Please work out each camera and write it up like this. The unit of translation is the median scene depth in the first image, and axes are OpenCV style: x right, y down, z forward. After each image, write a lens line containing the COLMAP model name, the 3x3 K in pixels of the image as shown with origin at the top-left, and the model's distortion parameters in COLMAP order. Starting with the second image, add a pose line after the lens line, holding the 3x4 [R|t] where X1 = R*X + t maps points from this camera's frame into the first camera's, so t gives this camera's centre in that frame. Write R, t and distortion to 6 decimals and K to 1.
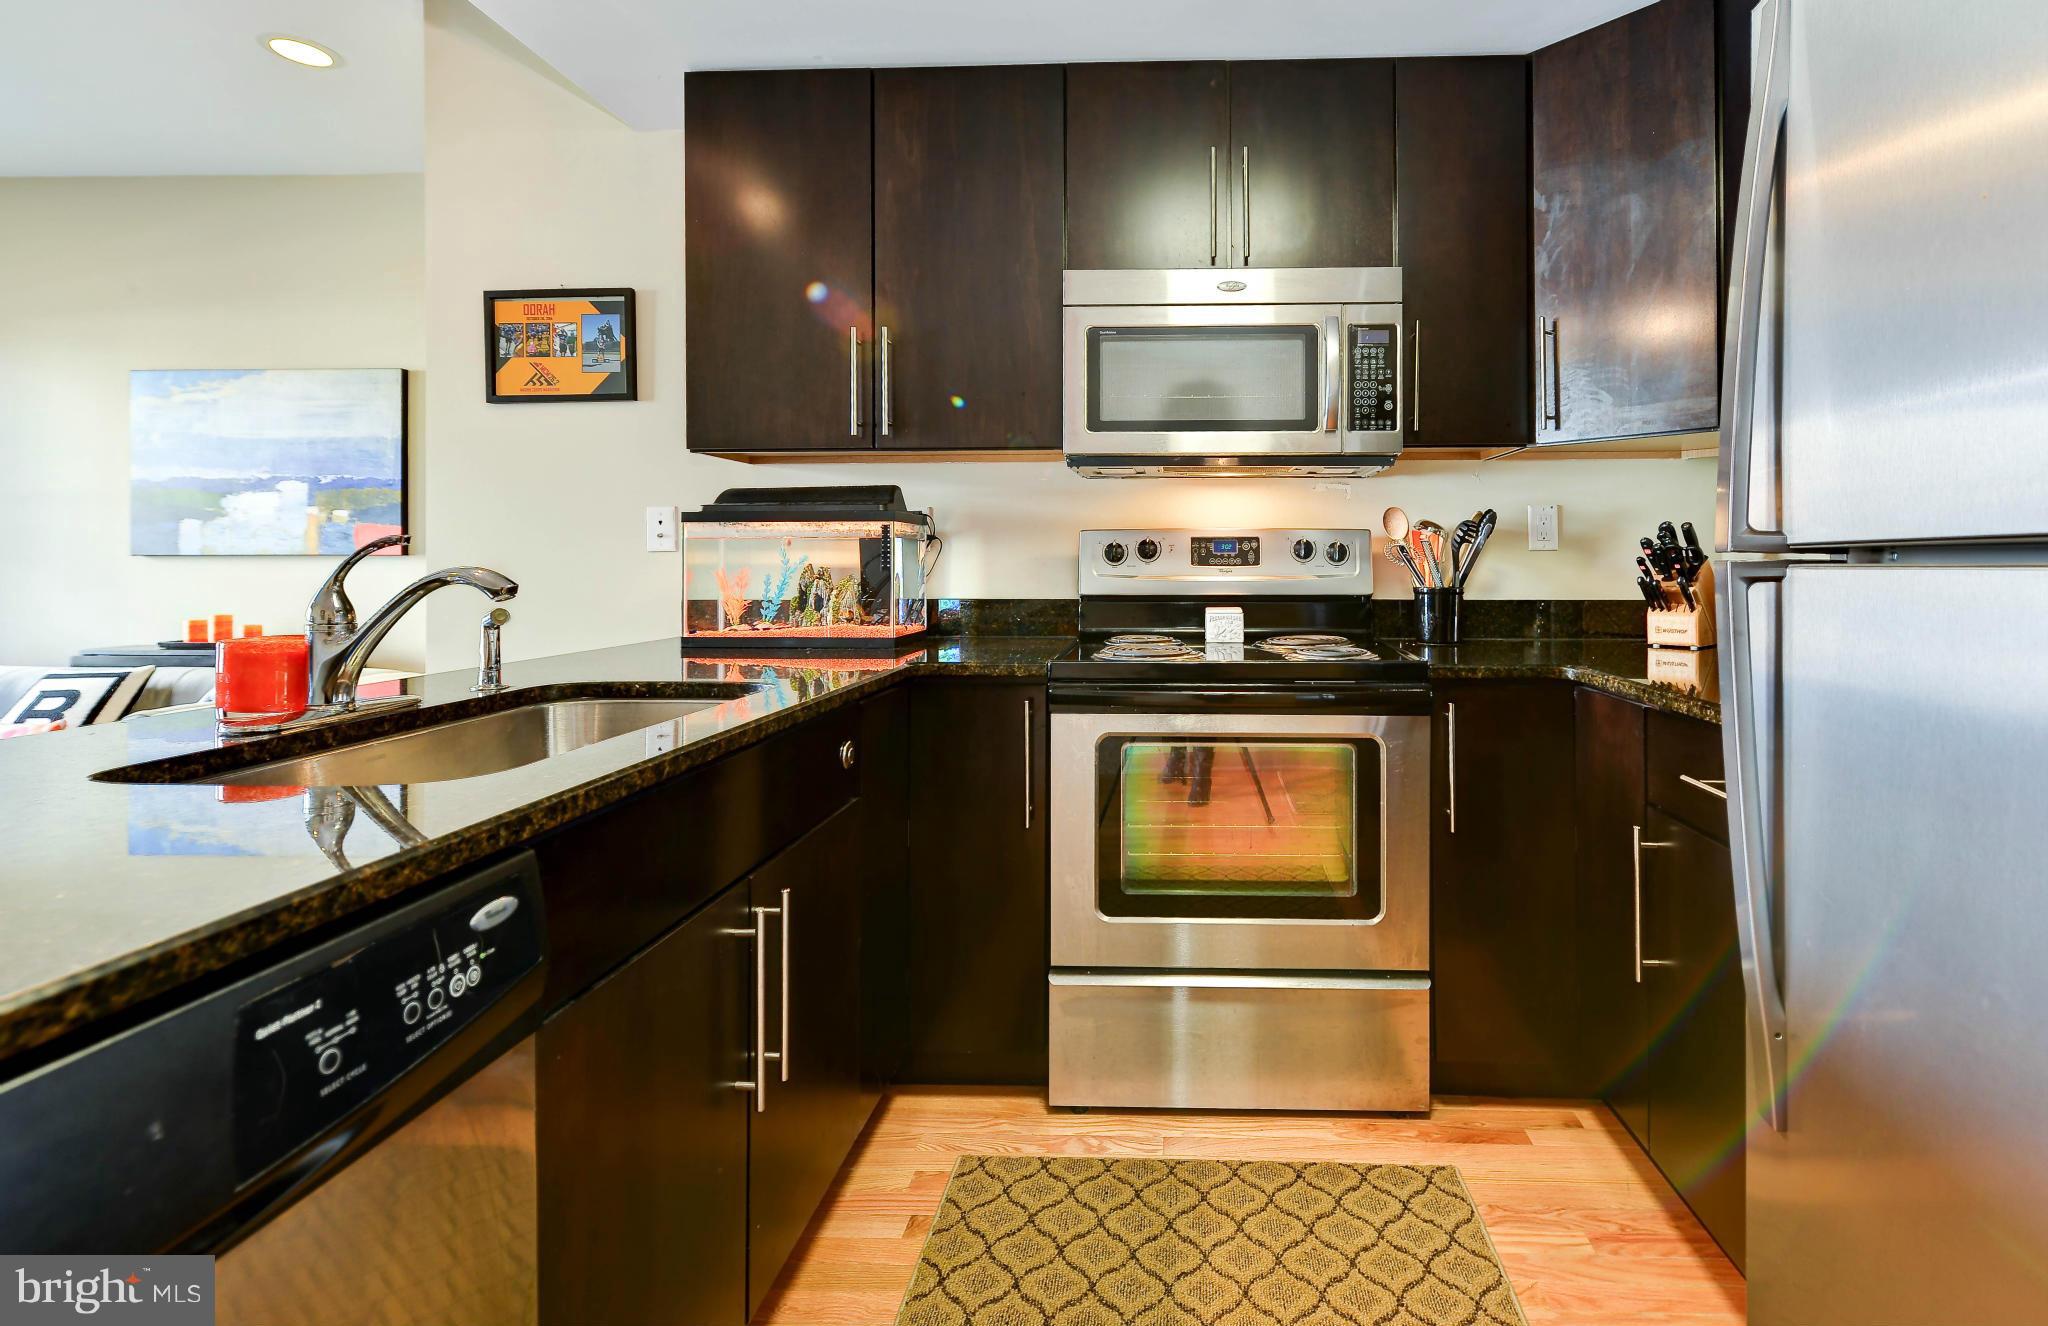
lens RADIAL K [[956.0, 0, 1150.9], [0, 956.0, 555.4], [0, 0, 1]] dist [0.002932, 0.000707]
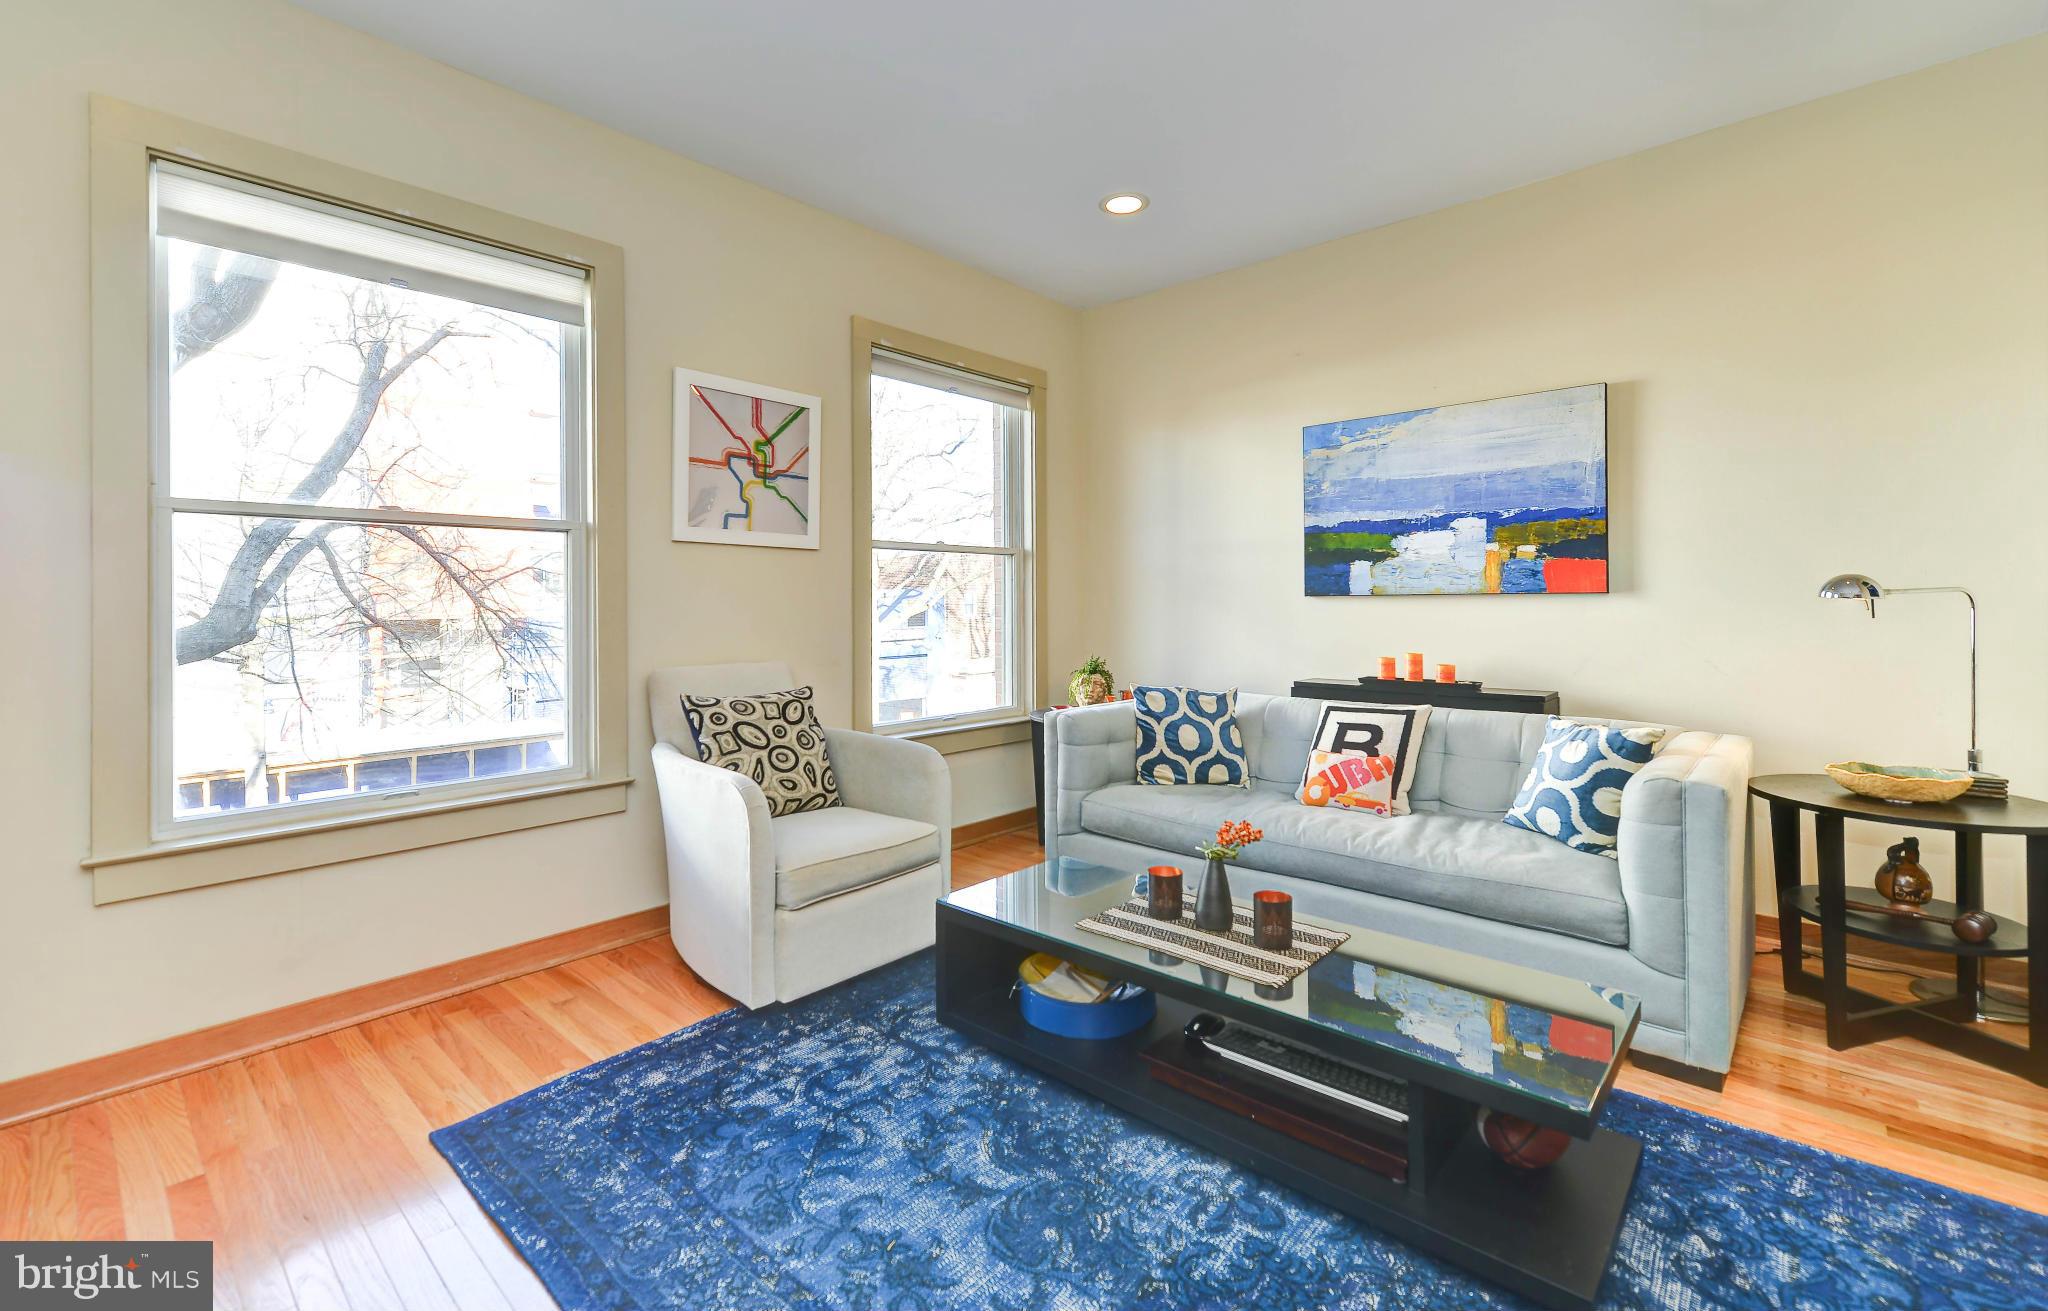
lens RADIAL K [[876.9, 0, 1017.6], [0, 876.9, 598.6], [0, 0, 1]] dist [0.001675, 0.000076]
pose [[0.762329, -0.007185, -0.647150, -1.101317], [0.009256, 0.999957, -0.000199, 0.000951], [0.647124, -0.005838, 0.762363, 0.039481]]
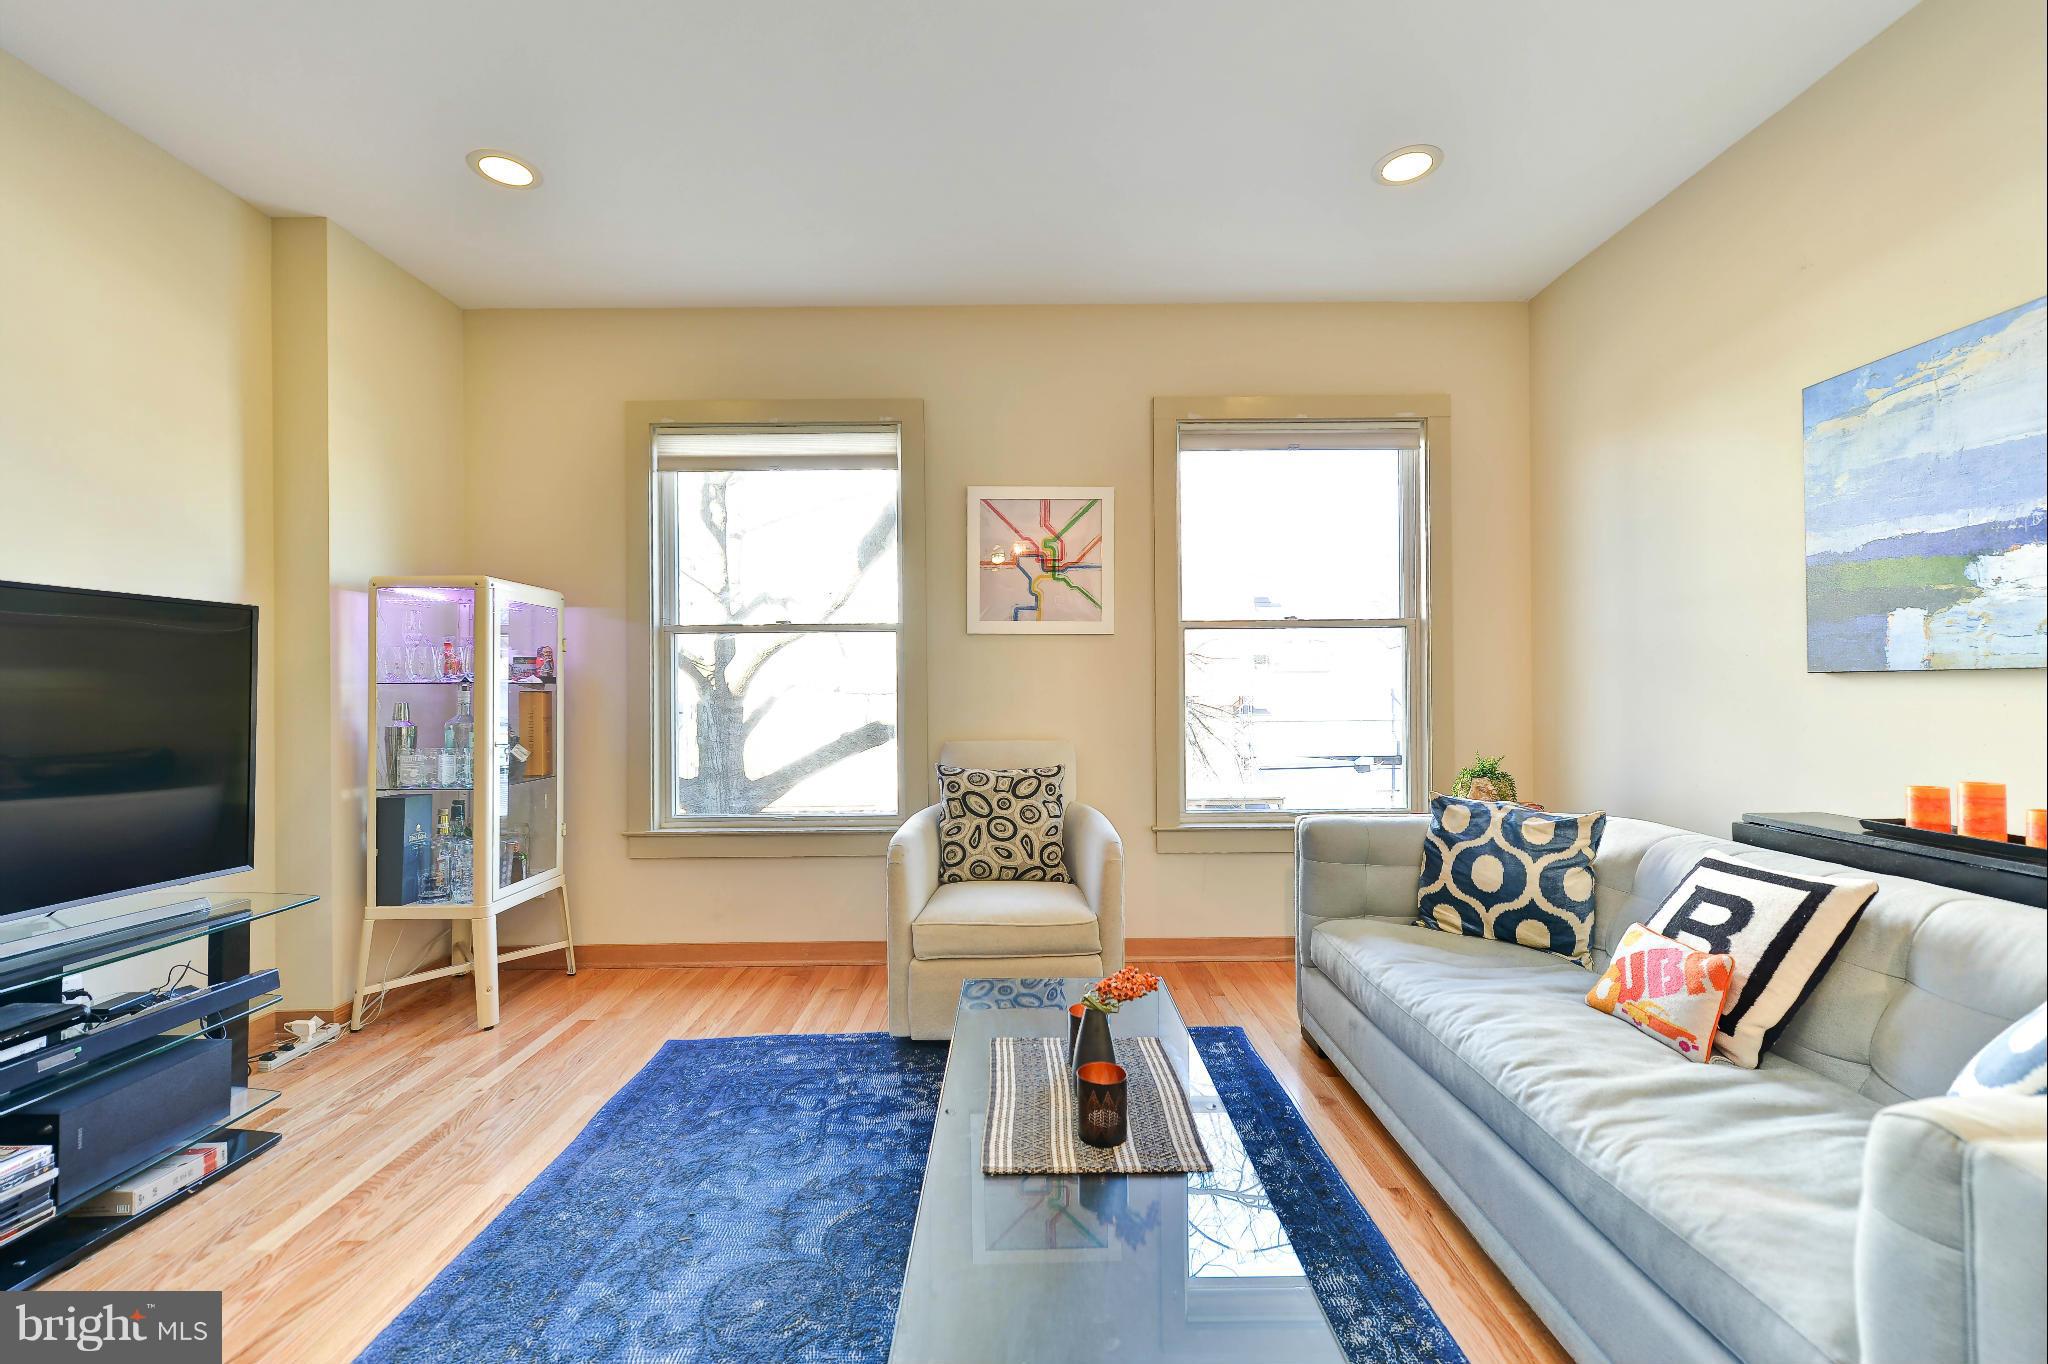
lens RADIAL K [[843.3, 0, 1026.9], [0, 843.3, 682.7], [0, 0, 1]] dist [0.001894, -0.000123]
pose [[0.043318, -0.004760, -0.999050, -0.850474], [0.014385, 0.999888, -0.004140, 0.003092], [0.998958, -0.014192, 0.043381, 0.738947]]
